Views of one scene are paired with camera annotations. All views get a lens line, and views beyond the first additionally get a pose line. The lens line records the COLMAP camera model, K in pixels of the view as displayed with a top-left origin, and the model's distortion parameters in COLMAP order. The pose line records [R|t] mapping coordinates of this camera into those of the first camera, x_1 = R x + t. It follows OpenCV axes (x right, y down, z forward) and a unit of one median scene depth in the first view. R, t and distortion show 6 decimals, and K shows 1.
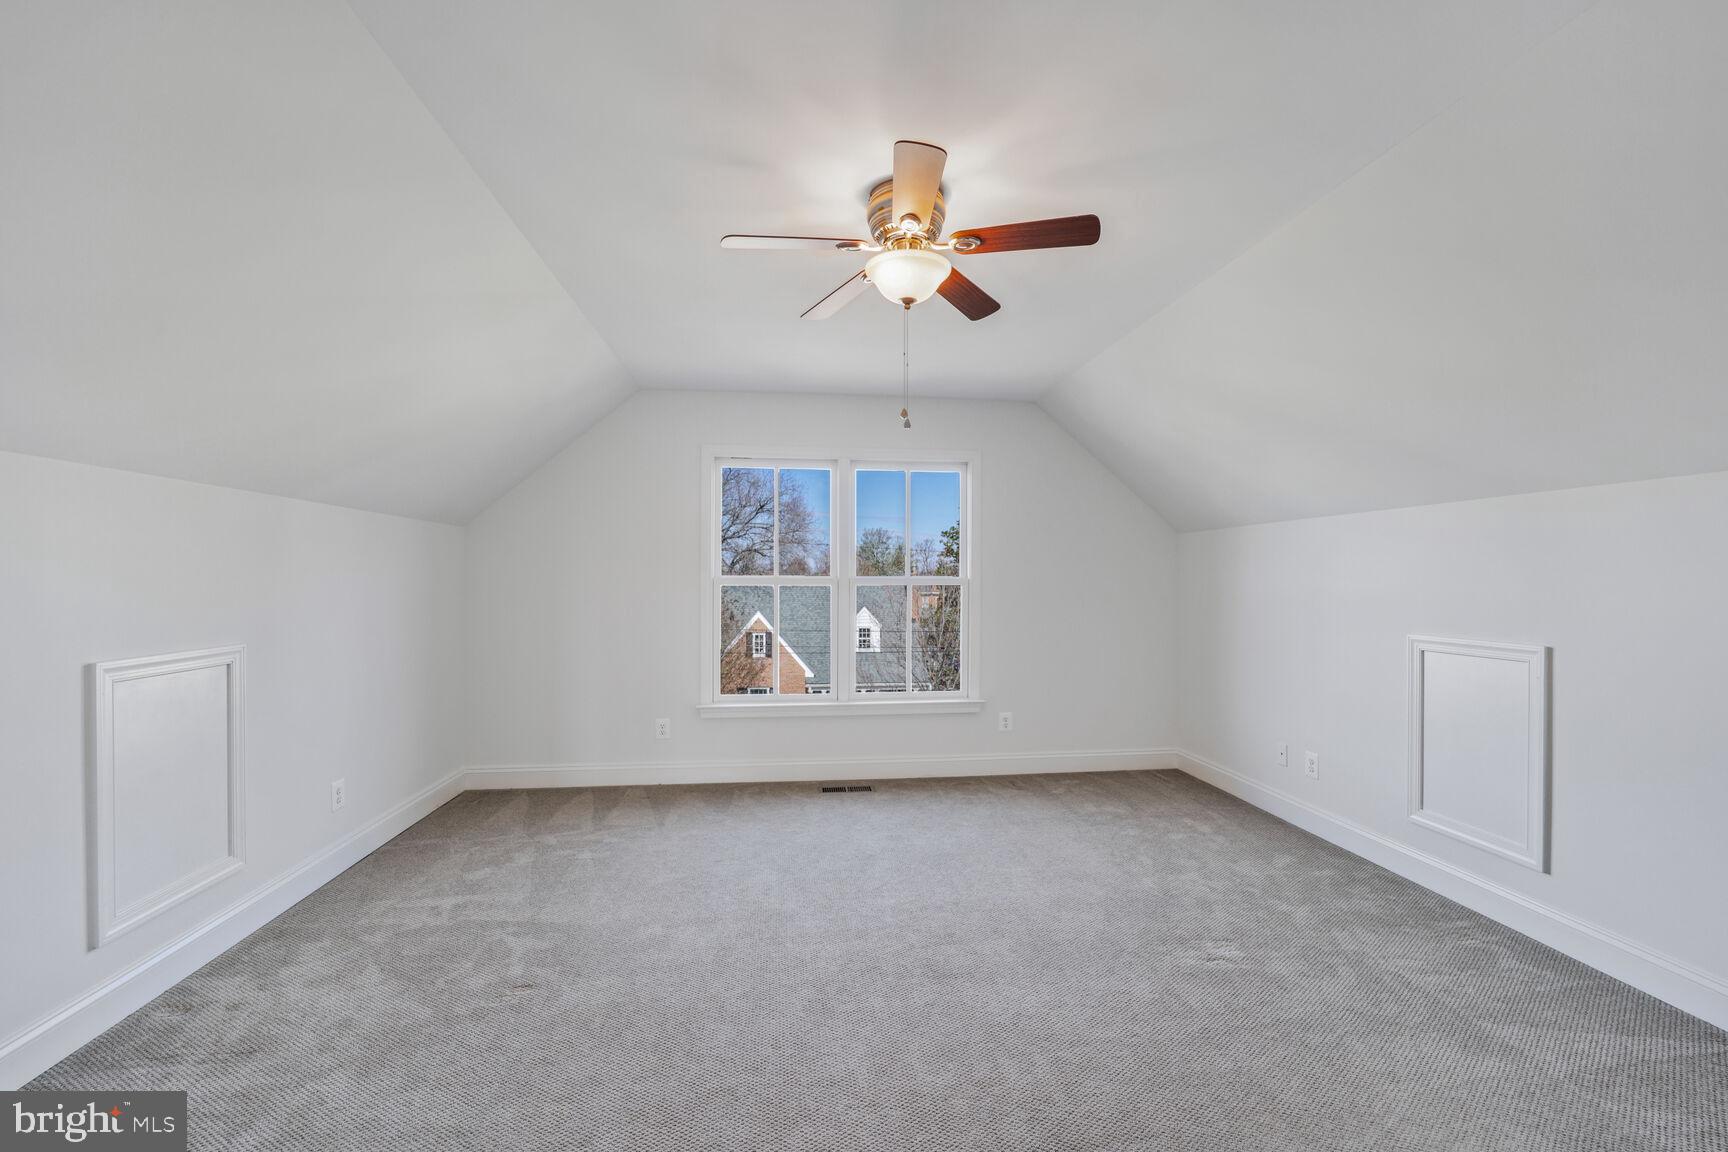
lens RADIAL K [[705.9, 0, 866.0], [0, 705.9, 579.9], [0, 0, 1]] dist [-0.016366, 0.000481]
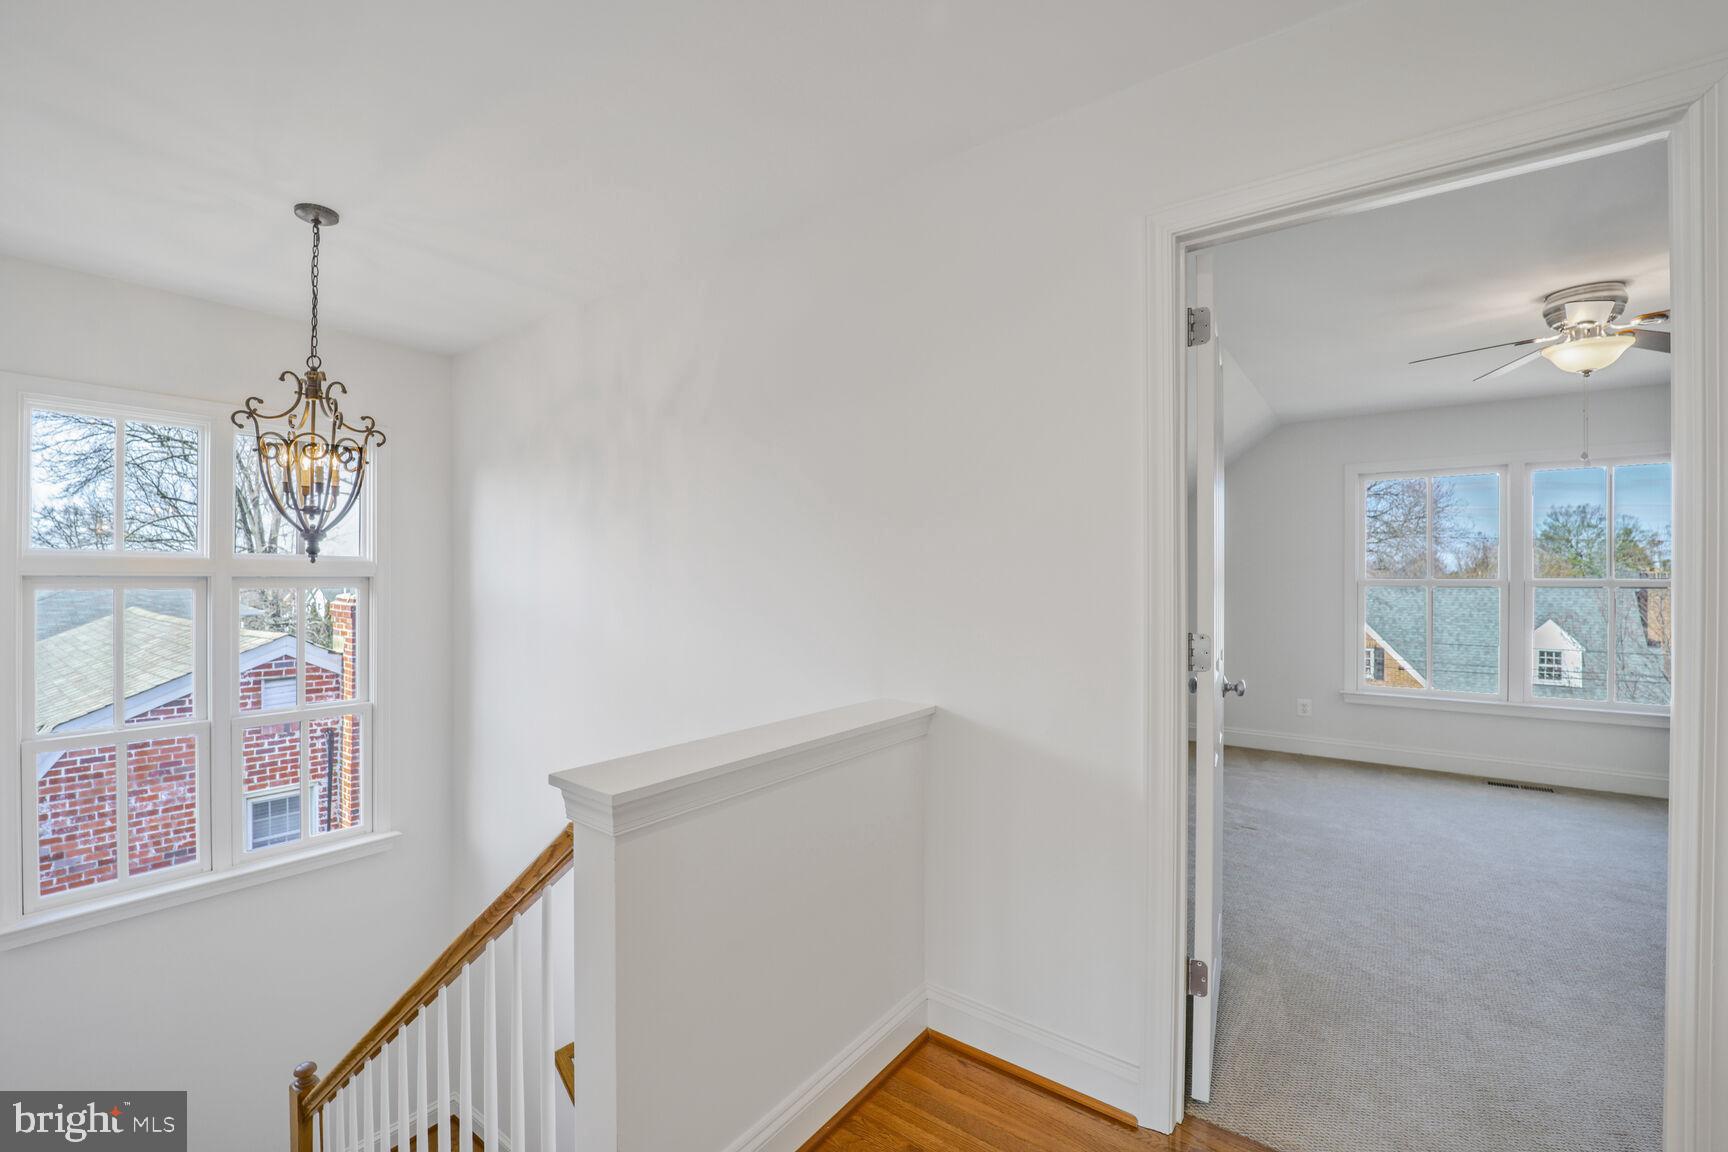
lens RADIAL K [[756.5, 0, 771.1], [0, 756.5, 575.8], [0, 0, 1]] dist [-0.010272, 0.000150]
pose [[0.690315, -0.000124, -0.723509, 0.002709], [-0.004323, 0.999981, -0.004296, -0.000234], [0.723496, 0.006093, 0.690302, -0.167770]]
